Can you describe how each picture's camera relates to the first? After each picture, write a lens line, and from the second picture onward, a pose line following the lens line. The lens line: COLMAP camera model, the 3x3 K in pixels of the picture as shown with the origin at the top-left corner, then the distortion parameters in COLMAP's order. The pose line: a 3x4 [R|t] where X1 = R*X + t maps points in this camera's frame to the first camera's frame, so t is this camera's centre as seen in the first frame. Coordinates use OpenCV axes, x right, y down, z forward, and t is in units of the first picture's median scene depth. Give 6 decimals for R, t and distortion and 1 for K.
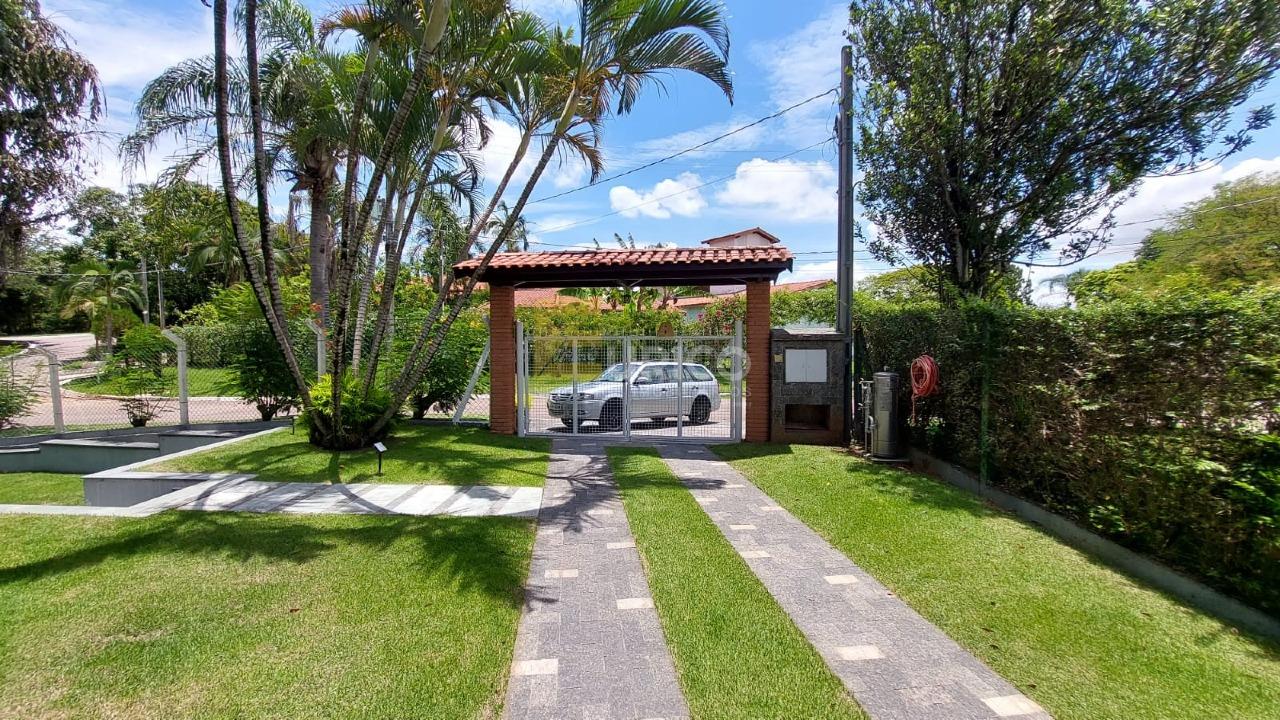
lens RADIAL K [[514.8, 0, 635.3], [0, 514.8, 354.8], [0, 0, 1]] dist [-0.016475, 0.000957]
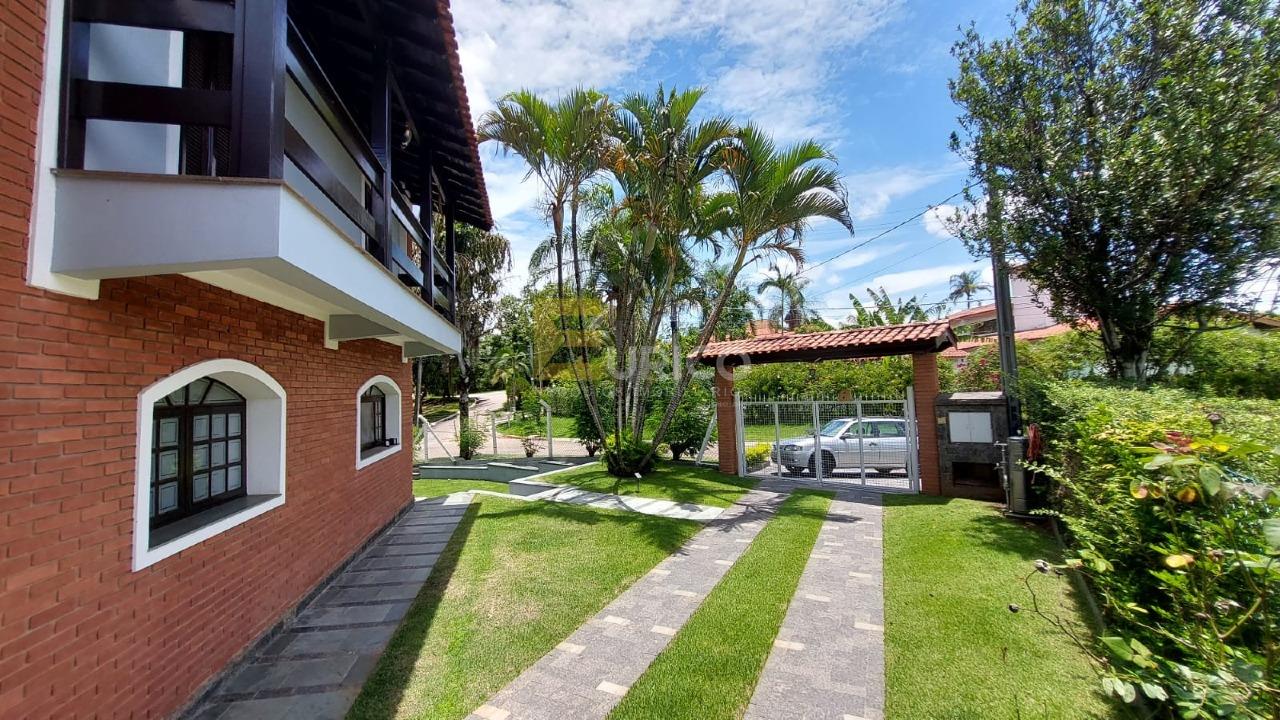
lens RADIAL K [[514.8, 0, 635.3], [0, 514.8, 354.8], [0, 0, 1]] dist [-0.016475, 0.000957]
pose [[0.841603, -0.061604, -0.536571, 0.322533], [0.015780, 0.995854, -0.089583, -0.047620], [0.539866, 0.066926, 0.839086, -0.338020]]
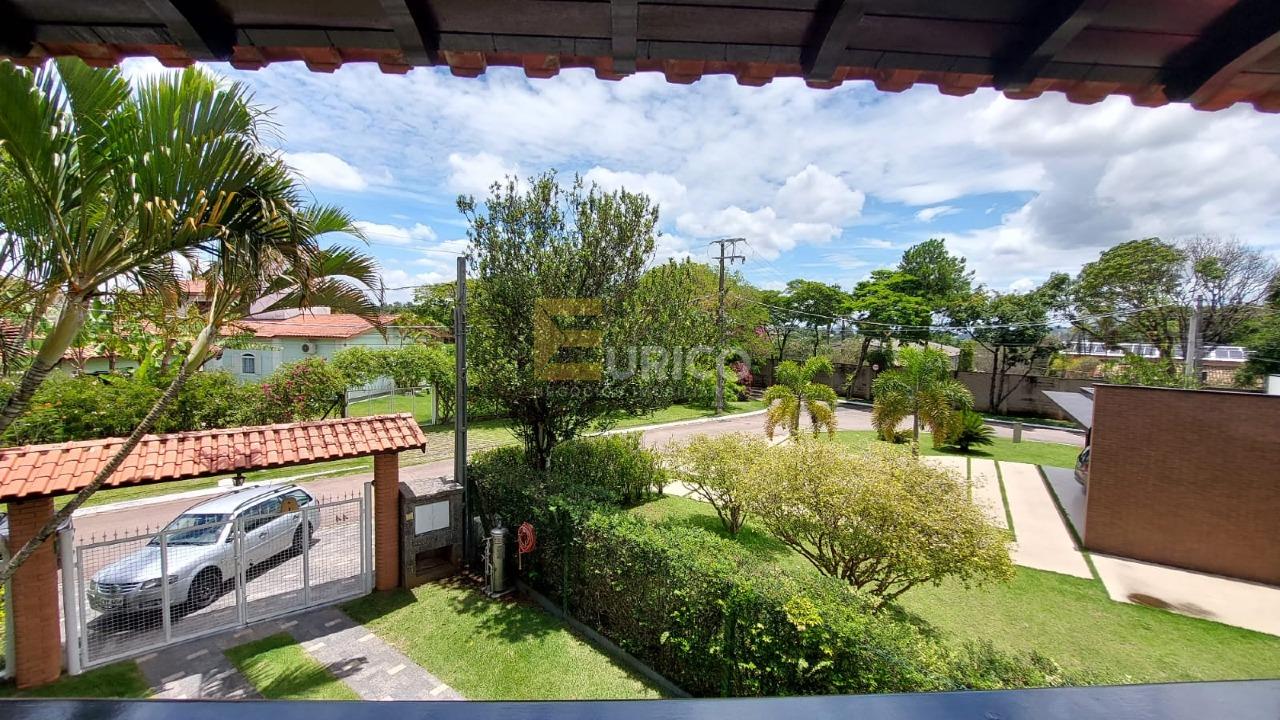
lens RADIAL K [[514.8, 0, 635.3], [0, 514.8, 354.8], [0, 0, 1]] dist [-0.016475, 0.000957]
pose [[0.676202, -0.022785, 0.736363, -0.220716], [-0.000415, 0.999510, 0.031308, -0.394027], [-0.736716, -0.021476, 0.675861, -0.155556]]
